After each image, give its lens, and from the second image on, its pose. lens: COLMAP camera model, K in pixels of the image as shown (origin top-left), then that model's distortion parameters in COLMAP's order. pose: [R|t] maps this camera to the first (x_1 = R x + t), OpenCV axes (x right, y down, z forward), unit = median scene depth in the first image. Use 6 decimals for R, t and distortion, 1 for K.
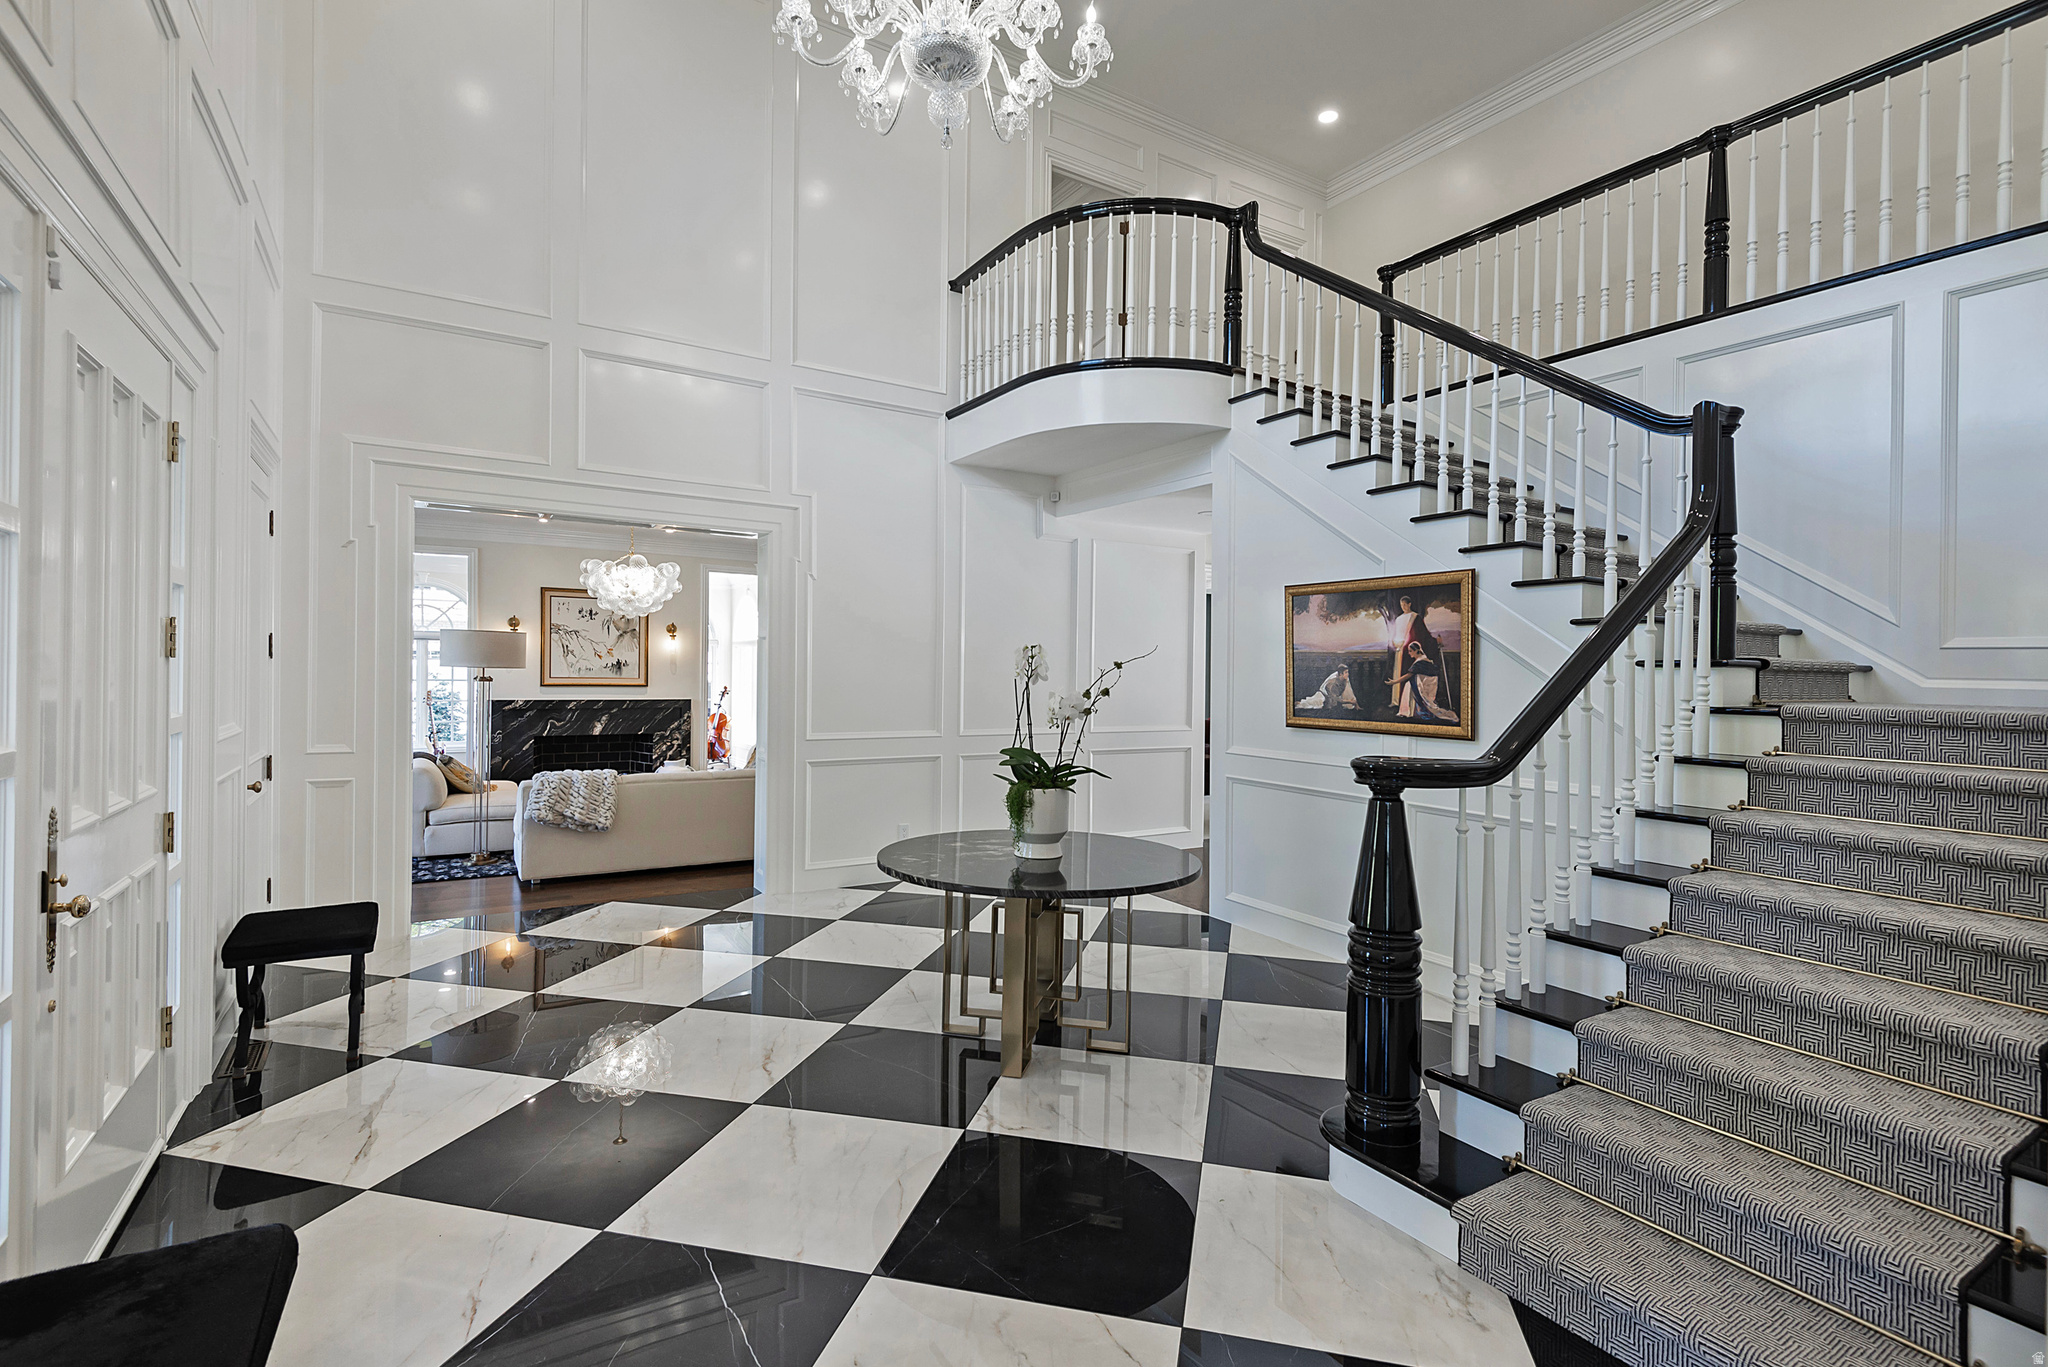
lens RADIAL K [[954.8, 0, 1025.2], [0, 954.8, 684.2], [0, 0, 1]] dist [0.001008, 0.000047]
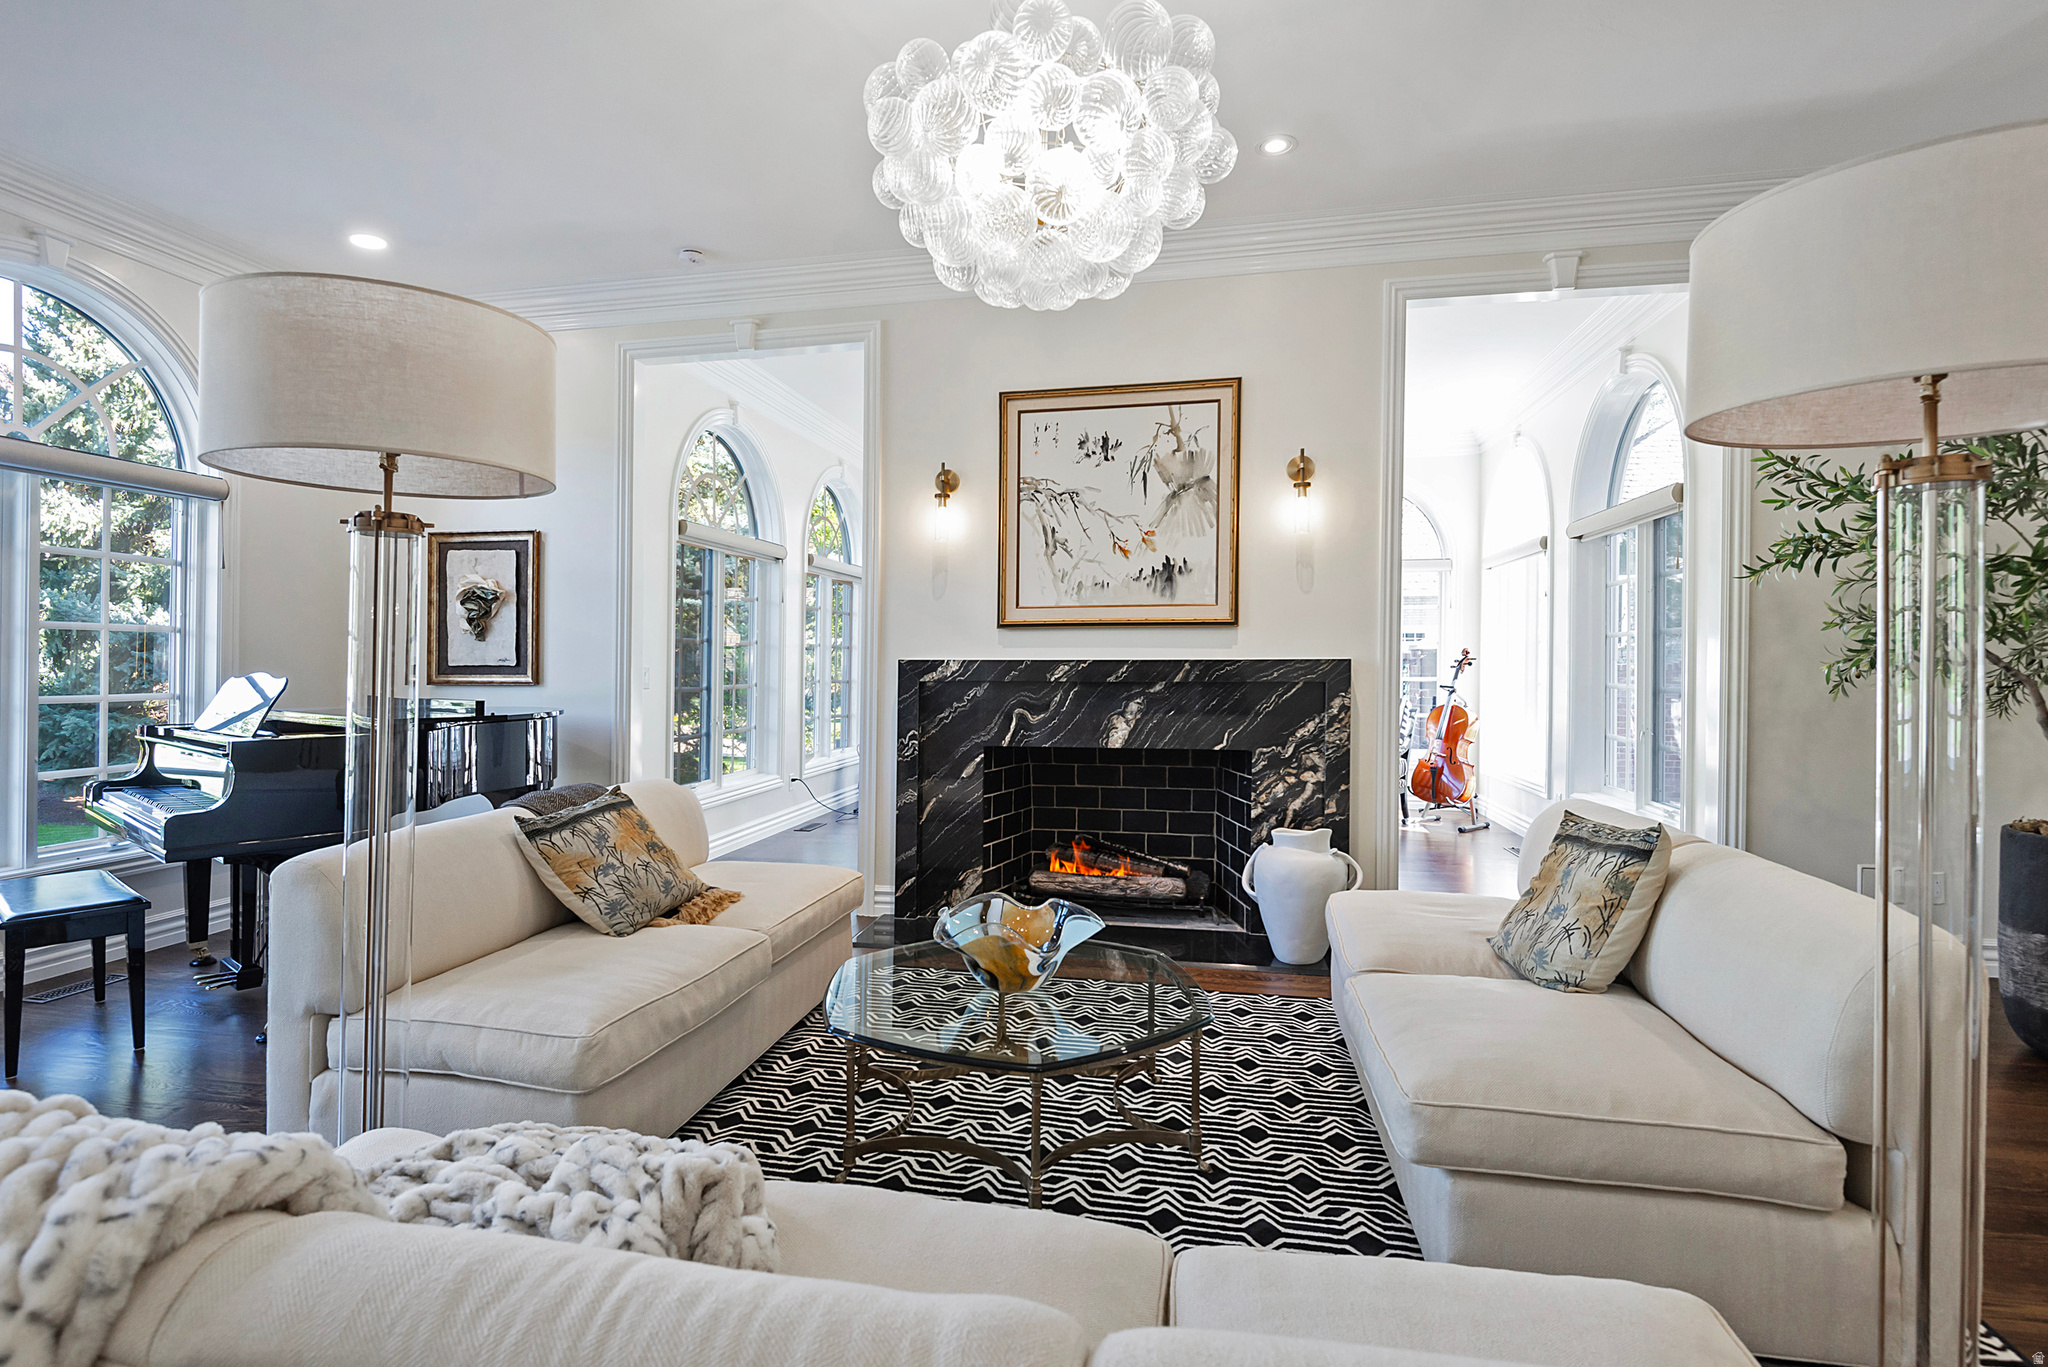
lens RADIAL K [[989.1, 0, 1020.6], [0, 989.1, 676.7], [0, 0, 1]] dist [0.002721, 0.000082]
pose [[0.739632, -0.002867, -0.673006, -0.197399], [-0.000466, 0.999989, -0.004771, 0.024902], [0.673012, 0.003843, 0.739622, 0.657587]]
